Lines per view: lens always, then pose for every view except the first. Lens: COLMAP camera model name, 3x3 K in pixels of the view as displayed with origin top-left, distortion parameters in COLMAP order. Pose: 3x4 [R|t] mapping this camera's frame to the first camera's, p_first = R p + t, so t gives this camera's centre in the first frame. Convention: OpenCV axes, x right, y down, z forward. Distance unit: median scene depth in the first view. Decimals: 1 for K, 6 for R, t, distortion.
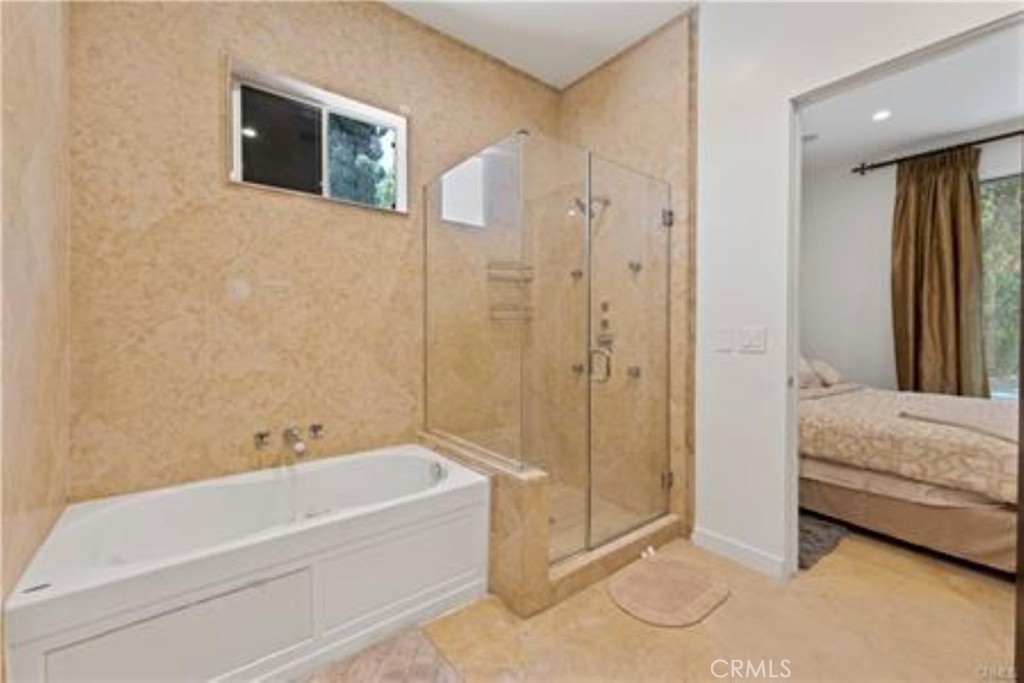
lens RADIAL K [[418.3, 0, 512.6], [0, 418.3, 336.9], [0, 0, 1]] dist [0.001553, 0.000011]
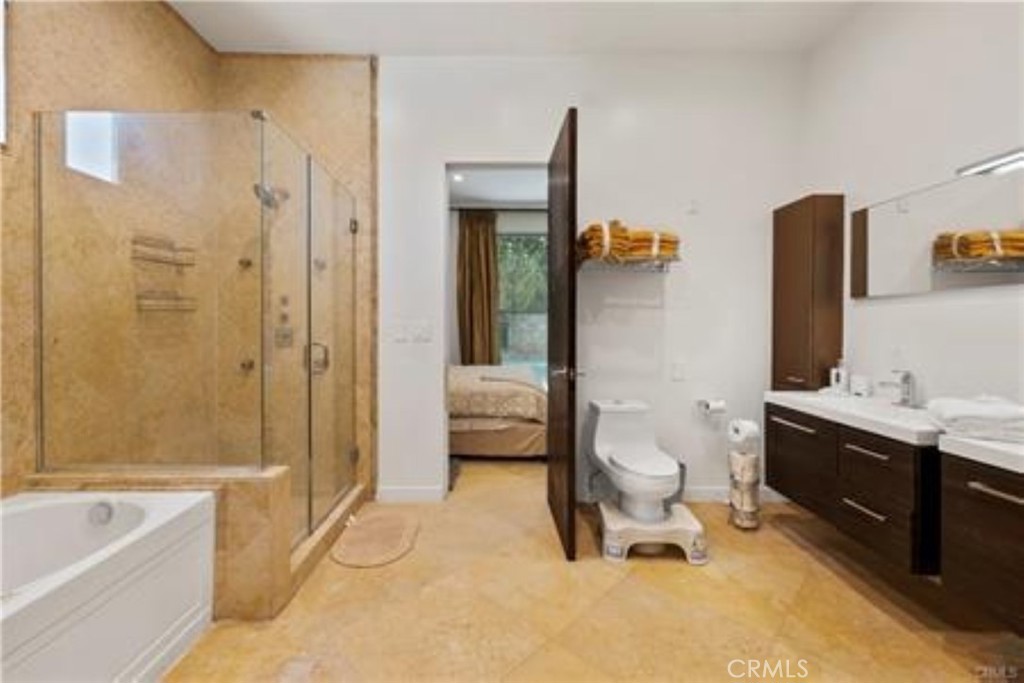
lens RADIAL K [[413.3, 0, 508.6], [0, 413.3, 331.1], [0, 0, 1]] dist [0.001375, -0.000009]
pose [[0.603476, -0.010115, 0.797317, -0.284148], [0.009857, 0.999938, 0.005224, 0.000620], [-0.797320, 0.004707, 0.603538, -0.018468]]
